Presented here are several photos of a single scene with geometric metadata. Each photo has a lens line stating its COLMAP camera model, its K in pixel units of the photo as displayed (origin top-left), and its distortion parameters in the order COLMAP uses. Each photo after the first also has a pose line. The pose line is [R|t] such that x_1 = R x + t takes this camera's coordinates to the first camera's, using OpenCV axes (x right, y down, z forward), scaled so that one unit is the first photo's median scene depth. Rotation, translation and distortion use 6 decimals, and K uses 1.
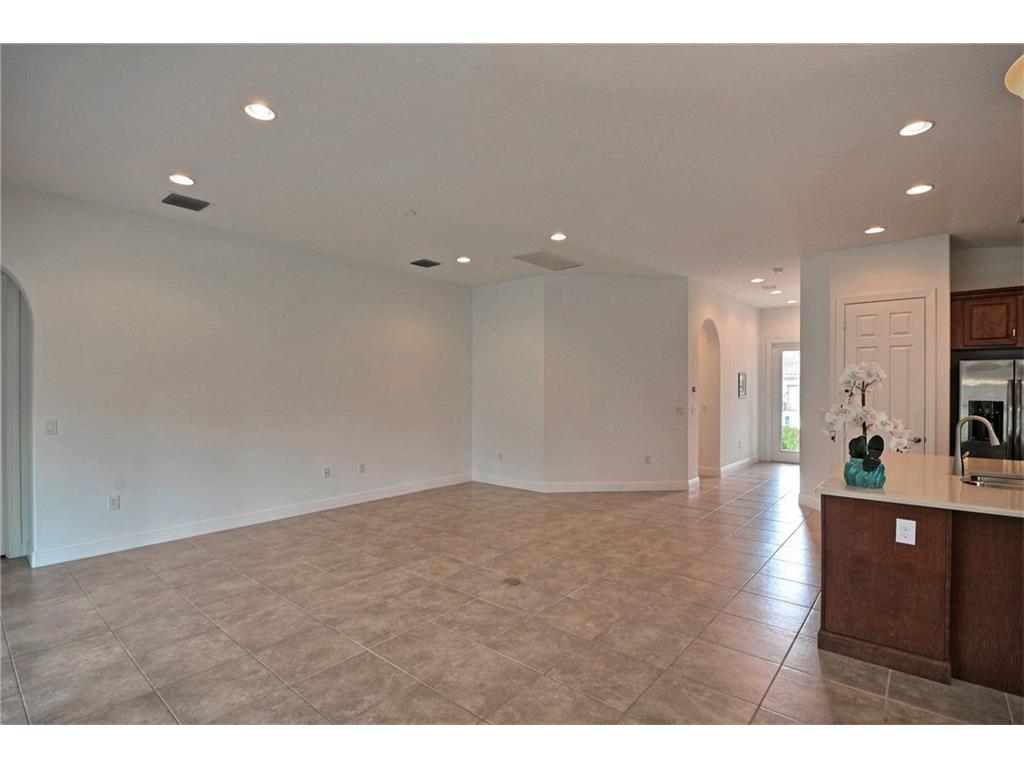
lens RADIAL K [[493.5, 0, 500.1], [0, 493.5, 392.0], [0, 0, 1]] dist [-0.003285, -0.005157]
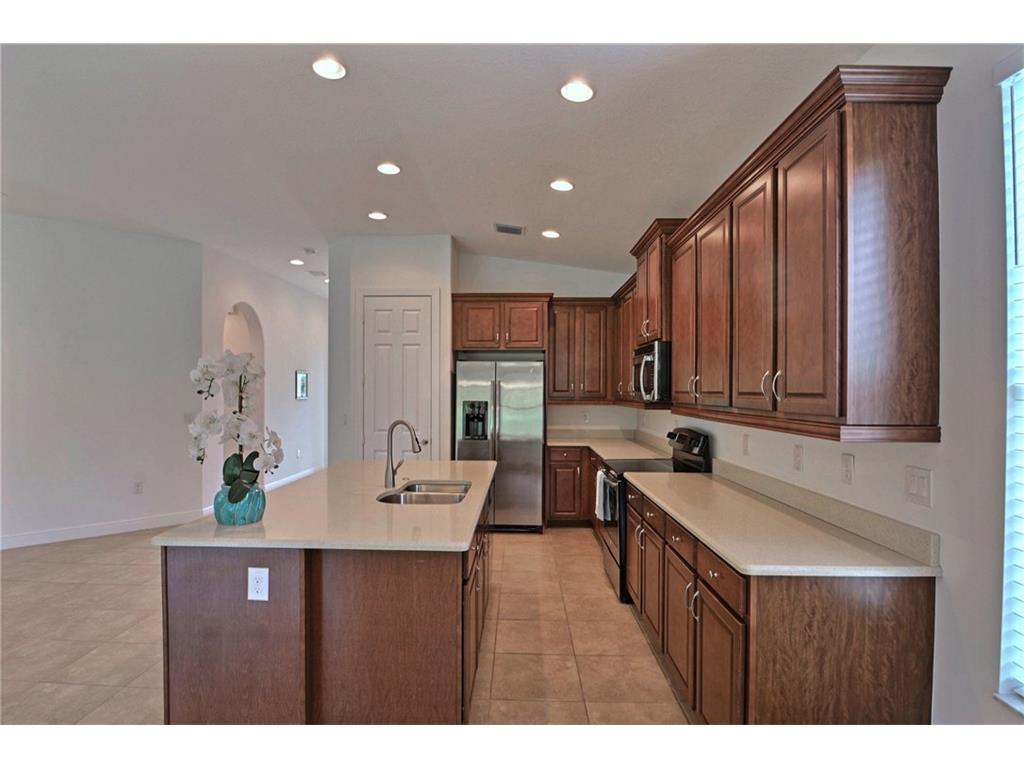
lens RADIAL K [[545.6, 0, 507.0], [0, 545.6, 383.2], [0, 0, 1]] dist [-0.031298, -0.000374]
pose [[0.774532, 0.007993, 0.632484, 0.354526], [0.003962, 0.999839, -0.017486, 0.000477], [-0.632522, 0.016049, 0.774376, 0.081531]]
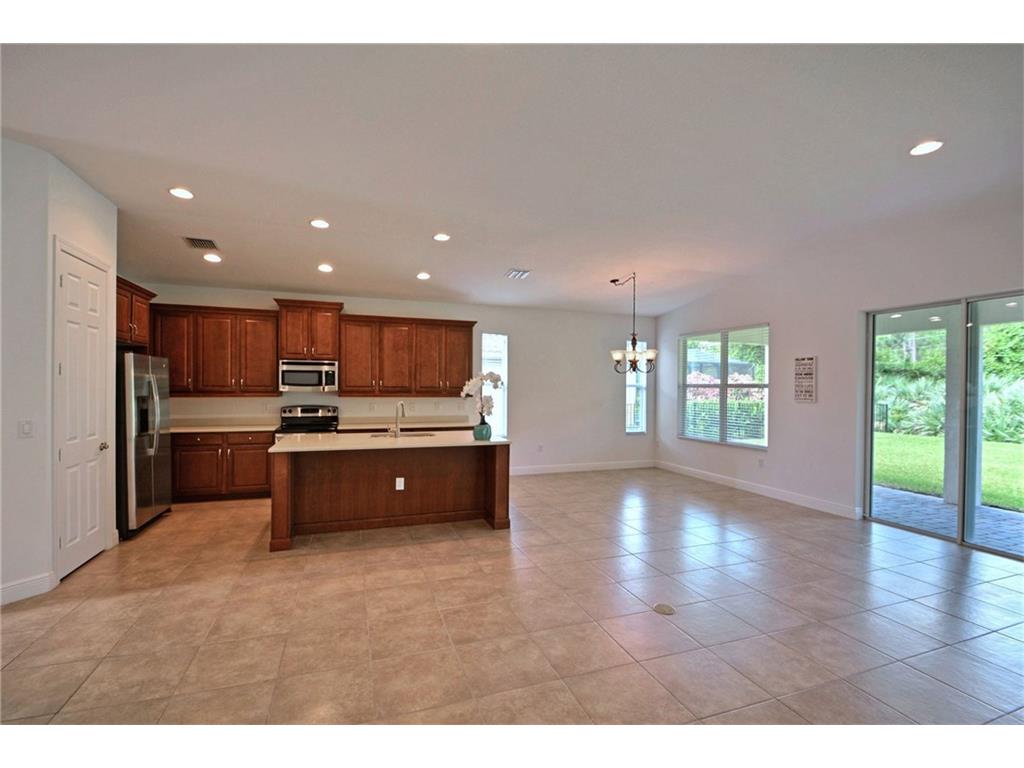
lens RADIAL K [[453.2, 0, 509.9], [0, 453.2, 388.4], [0, 0, 1]] dist [0.000414, -0.005565]
pose [[-0.871430, -0.007501, 0.490463, -0.111622], [-0.003111, 0.999947, 0.009764, -0.009325], [-0.490511, 0.006983, -0.871407, 1.583360]]
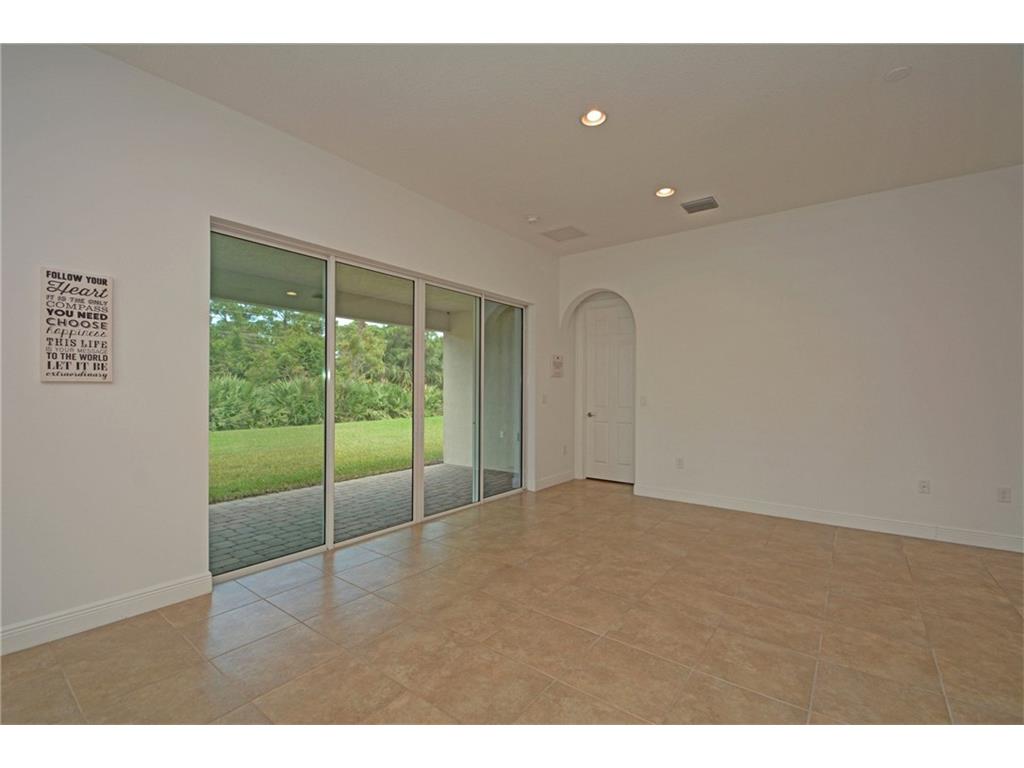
lens RADIAL K [[453.2, 0, 507.5], [0, 453.2, 388.7], [0, 0, 1]] dist [0.000414, -0.005565]
pose [[0.052761, -0.001285, -0.998606, 0.363303], [-0.013491, 0.999907, -0.002000, 0.043785], [0.998516, 0.013578, 0.052739, 0.499198]]
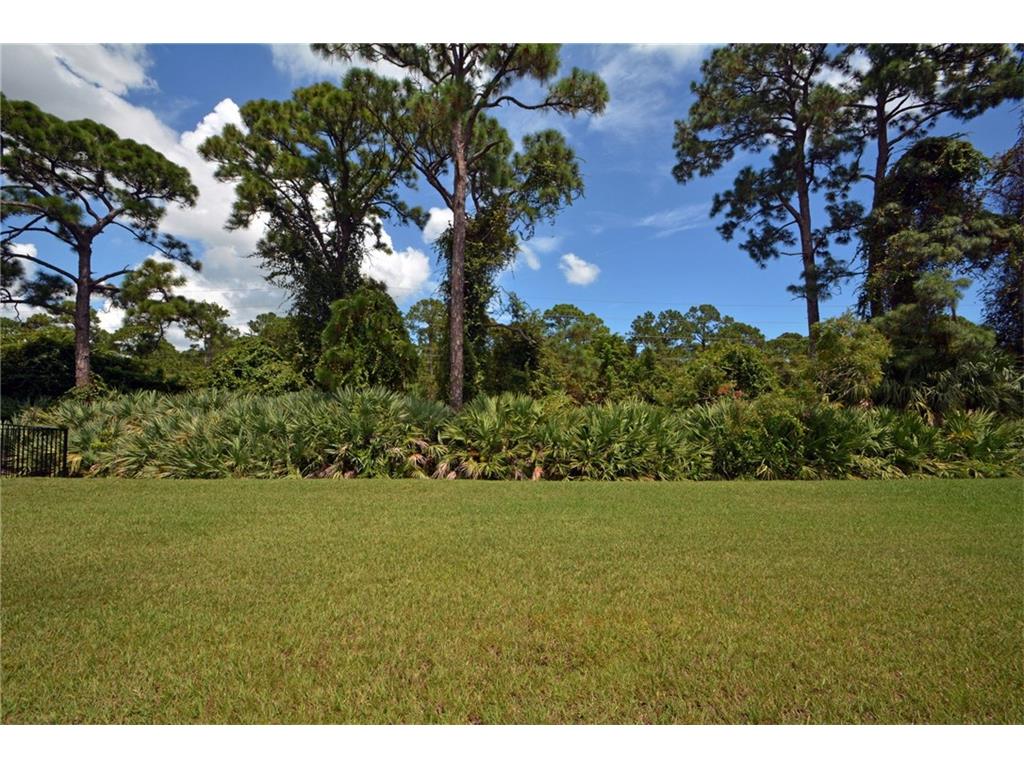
lens RADIAL K [[453.2, 0, 488.3], [0, 453.2, 395.4], [0, 0, 1]] dist [0.000414, -0.005565]
pose [[-0.749473, -0.026996, -0.661484, -1.200382], [-0.013968, 0.999591, -0.024968, 0.006672], [0.661887, -0.009473, -0.749543, -0.192714]]
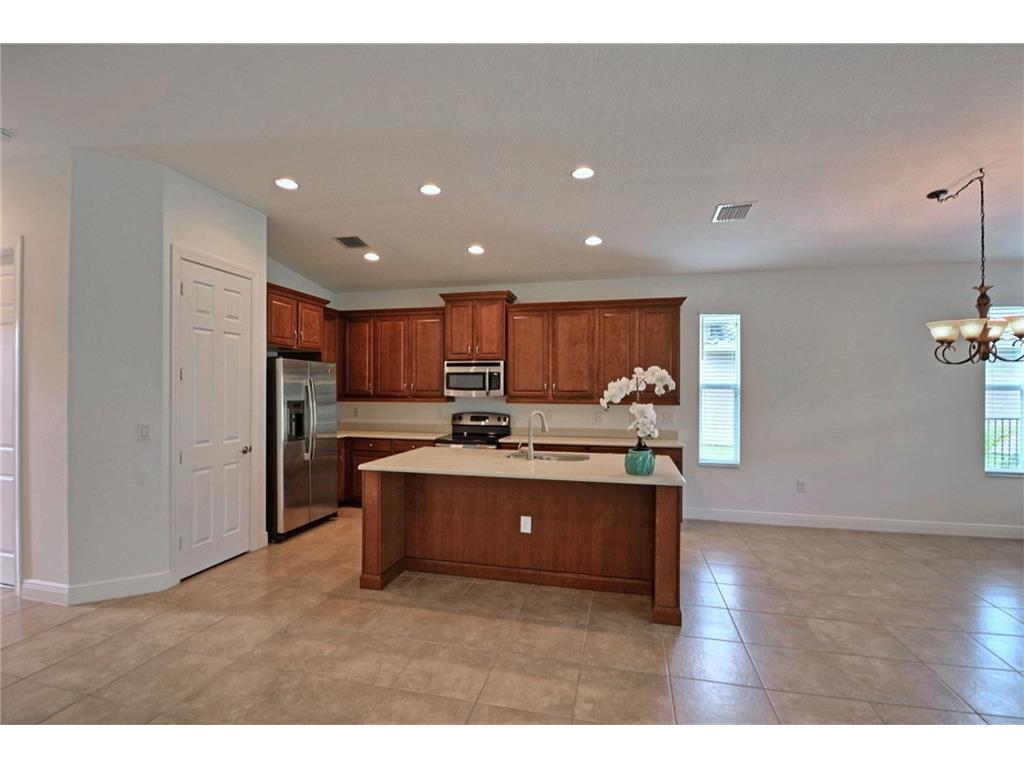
lens RADIAL K [[486.4, 0, 506.9], [0, 486.4, 388.5], [0, 0, 1]] dist [-0.001947, -0.009215]
pose [[-0.458569, -0.000698, 0.888659, -0.087735], [0.003241, 0.999992, 0.002458, -0.008045], [-0.888653, 0.004008, -0.458563, 1.183855]]
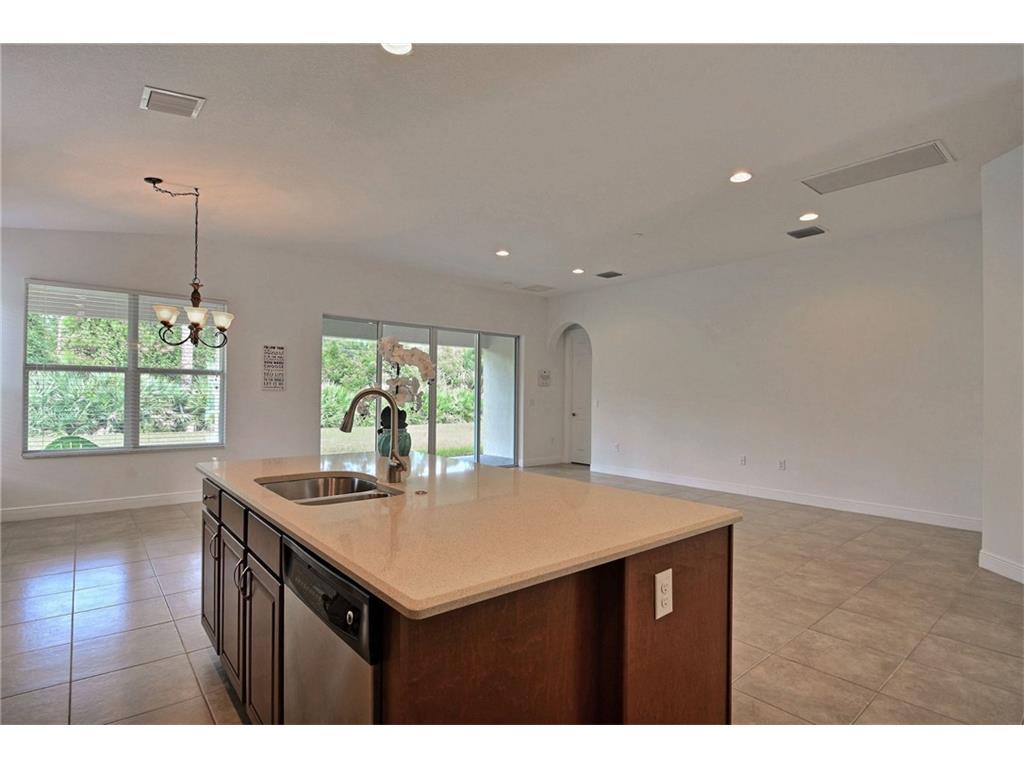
lens RADIAL K [[509.6, 0, 499.7], [0, 509.6, 394.0], [0, 0, 1]] dist [-0.009711, -0.006423]
pose [[-0.170647, -0.003265, -0.985327, 1.148996], [-0.019259, 0.999815, 0.000023, 0.039332], [0.985144, 0.018980, -0.170678, 0.917006]]
